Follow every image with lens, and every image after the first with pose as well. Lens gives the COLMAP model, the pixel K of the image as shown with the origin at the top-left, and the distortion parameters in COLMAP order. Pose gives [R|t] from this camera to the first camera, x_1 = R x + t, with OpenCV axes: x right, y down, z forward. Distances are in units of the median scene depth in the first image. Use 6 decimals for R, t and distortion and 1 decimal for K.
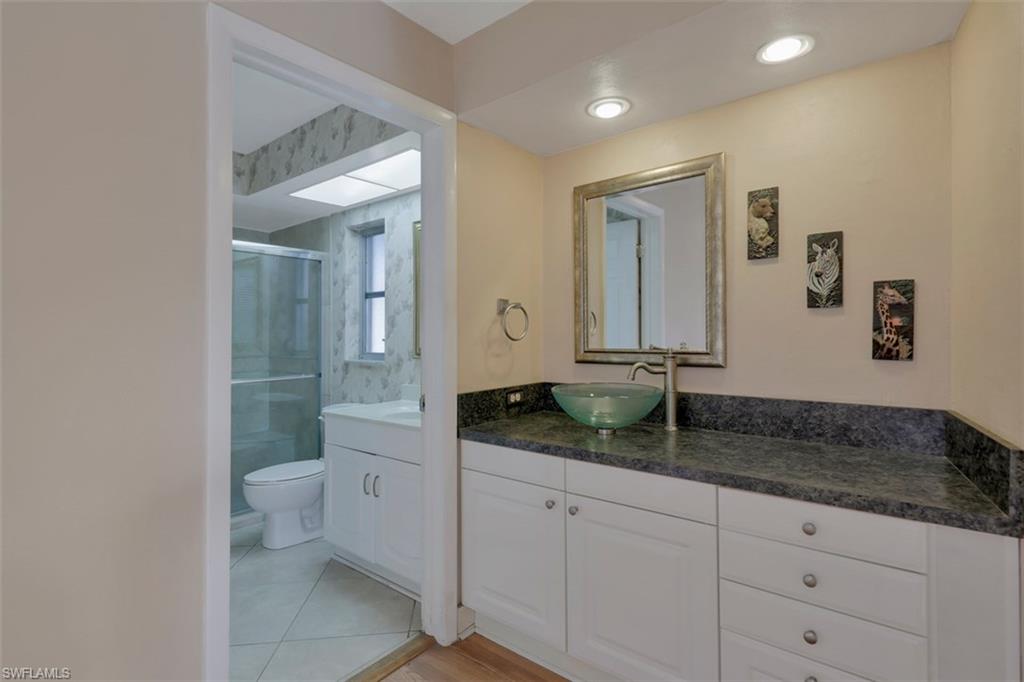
lens RADIAL K [[493.0, 0, 570.0], [0, 493.0, 330.9], [0, 0, 1]] dist [0.016337, -0.001076]
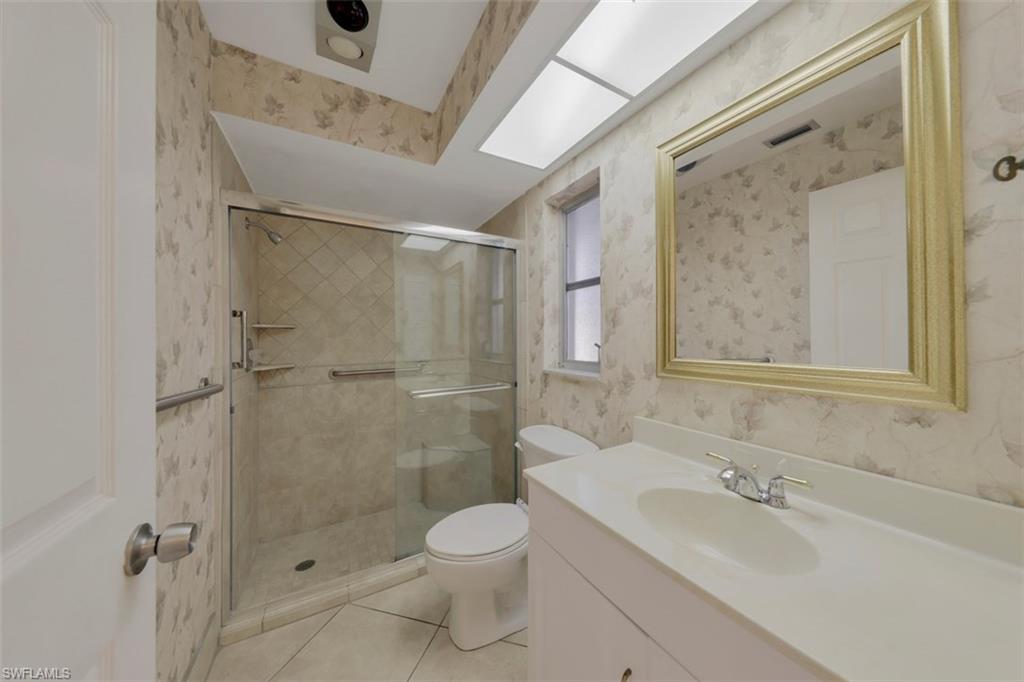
lens RADIAL K [[353.3, 0, 511.9], [0, 353.3, 337.3], [0, 0, 1]] dist [-0.015460, -0.000192]
pose [[0.893052, -0.002395, -0.449946, -0.249134], [0.007182, 0.999934, 0.008933, 0.002344], [0.449895, -0.011209, 0.893011, 0.478375]]
